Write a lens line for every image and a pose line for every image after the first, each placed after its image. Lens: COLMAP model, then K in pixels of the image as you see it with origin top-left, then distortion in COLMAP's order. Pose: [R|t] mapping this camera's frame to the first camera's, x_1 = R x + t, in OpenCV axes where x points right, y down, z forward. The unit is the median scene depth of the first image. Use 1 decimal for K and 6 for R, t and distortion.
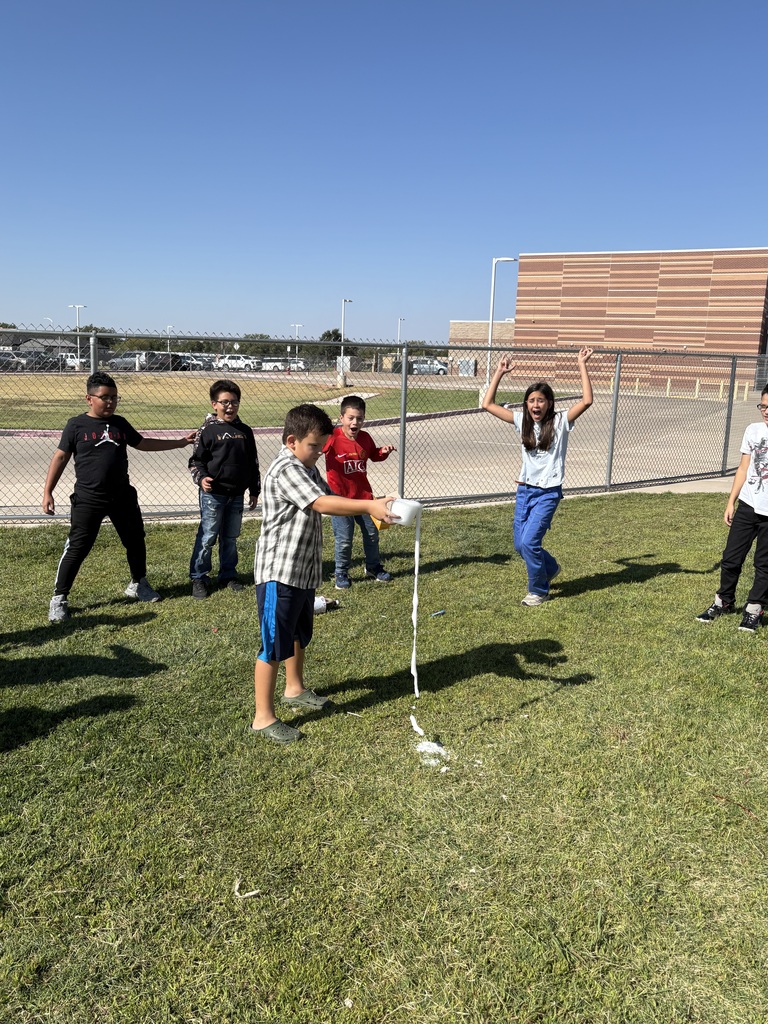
lens RADIAL K [[830.3, 0, 384.0], [0, 830.3, 512.0], [0, 0, 1]] dist [0.007030, -0.006147]
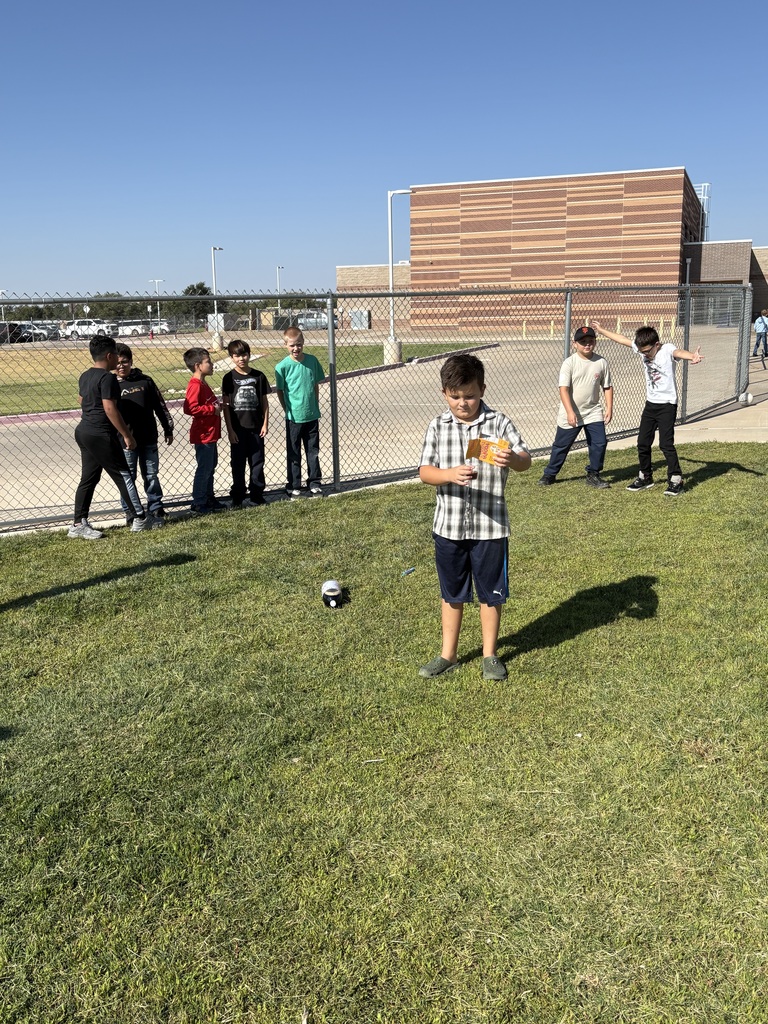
lens RADIAL K [[945.7, 0, 384.0], [0, 945.7, 512.0], [0, 0, 1]] dist [0.015737, 0.004757]
pose [[0.990739, -0.079683, 0.109940, -0.082408], [0.076719, 0.996573, 0.030939, -0.015791], [-0.112029, -0.022218, 0.993457, 0.074596]]
